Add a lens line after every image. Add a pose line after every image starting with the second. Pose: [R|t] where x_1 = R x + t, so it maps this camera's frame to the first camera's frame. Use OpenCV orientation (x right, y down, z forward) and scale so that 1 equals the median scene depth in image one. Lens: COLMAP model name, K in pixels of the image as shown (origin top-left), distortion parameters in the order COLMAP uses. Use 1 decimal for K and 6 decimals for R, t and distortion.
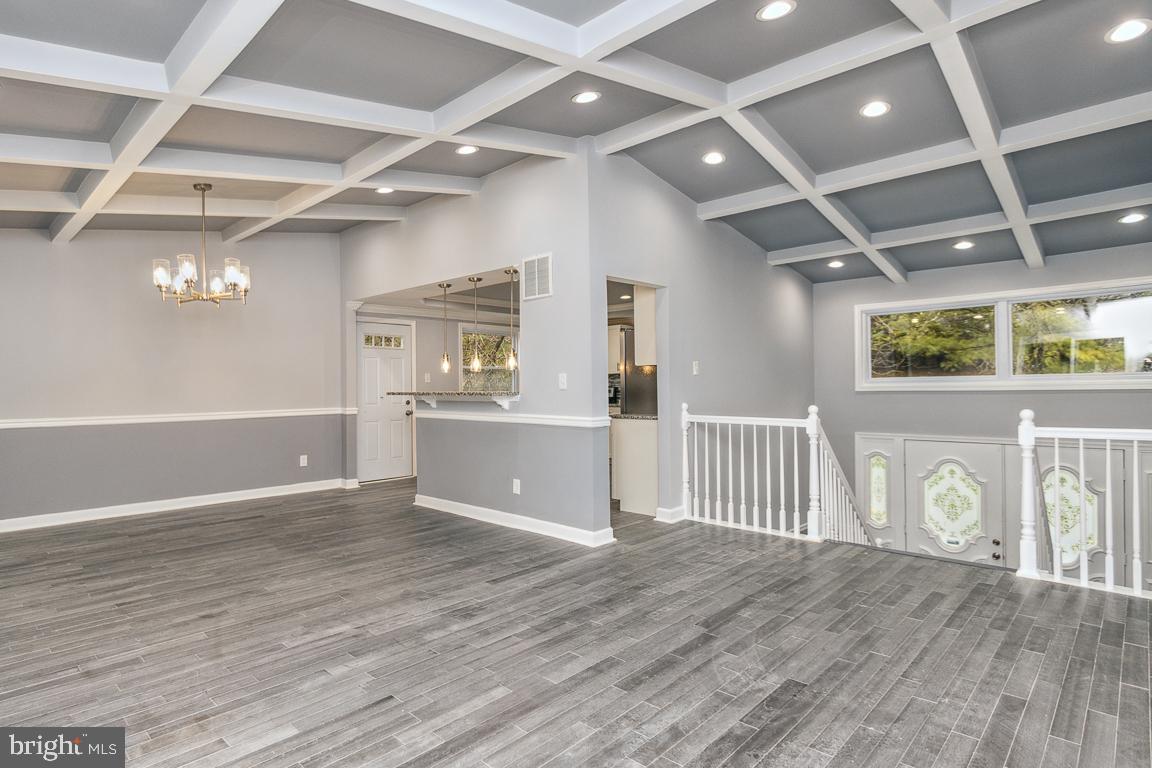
lens RADIAL K [[608.2, 0, 551.0], [0, 608.2, 380.5], [0, 0, 1]] dist [0.006729, 0.001349]
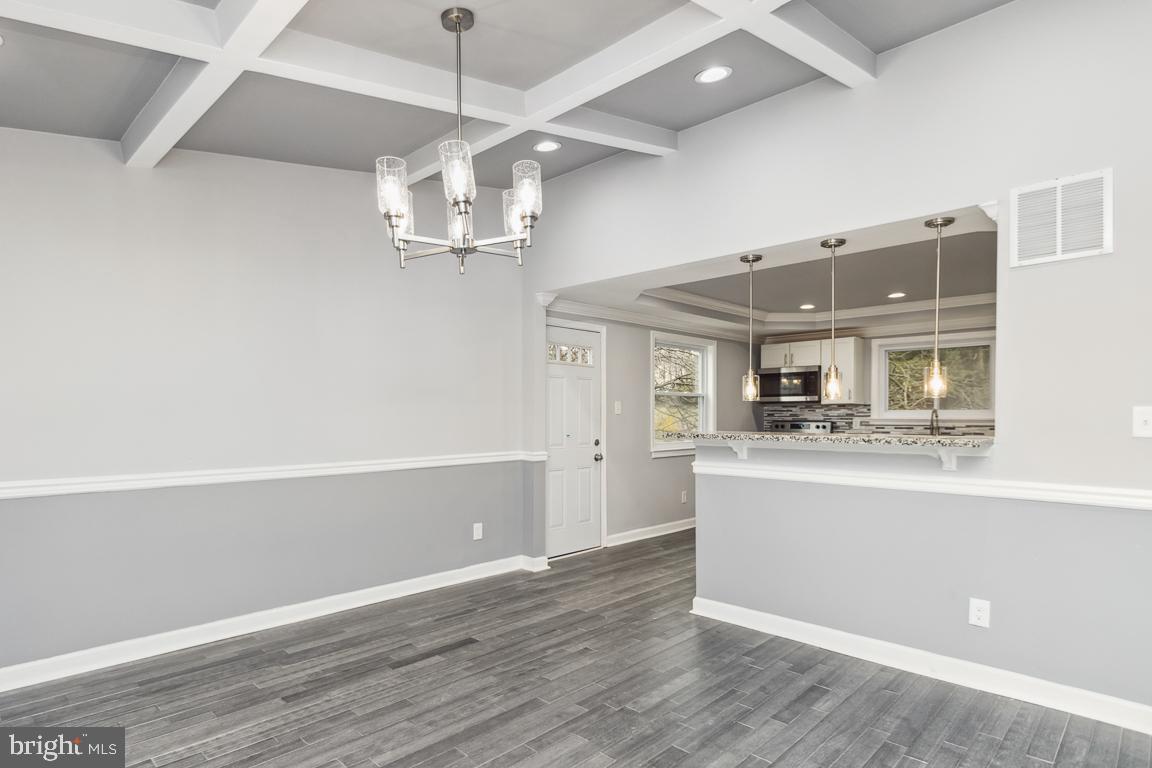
lens RADIAL K [[634.4, 0, 564.3], [0, 634.4, 418.5], [0, 0, 1]] dist [0.004451, 0.000524]
pose [[0.999829, 0.010047, -0.015493, -0.555267], [-0.009806, 0.999831, 0.015532, -0.005650], [0.015646, -0.015378, 0.999759, 0.565782]]
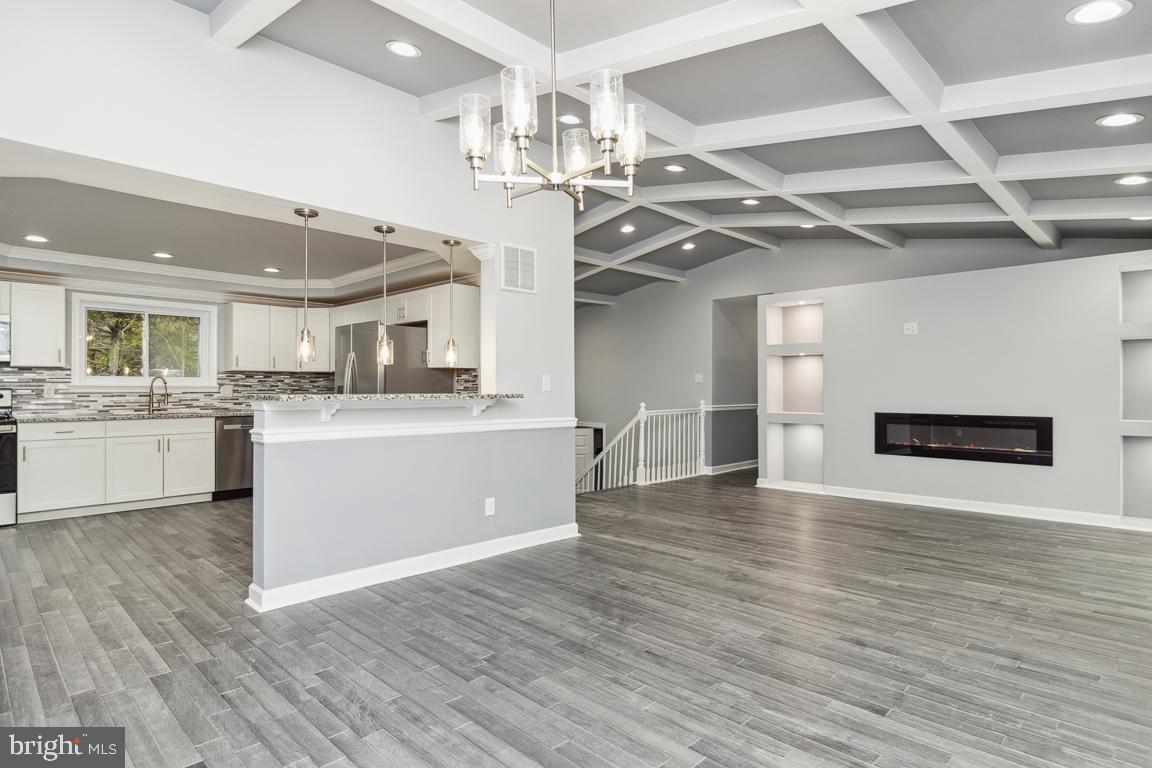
lens RADIAL K [[604.5, 0, 590.6], [0, 604.5, 386.5], [0, 0, 1]] dist [0.008478, -0.000836]
pose [[-0.011138, 0.015008, 0.999825, -1.178231], [-0.011106, 0.999824, -0.015132, 0.024596], [-0.999876, -0.011273, -0.010969, 1.145093]]
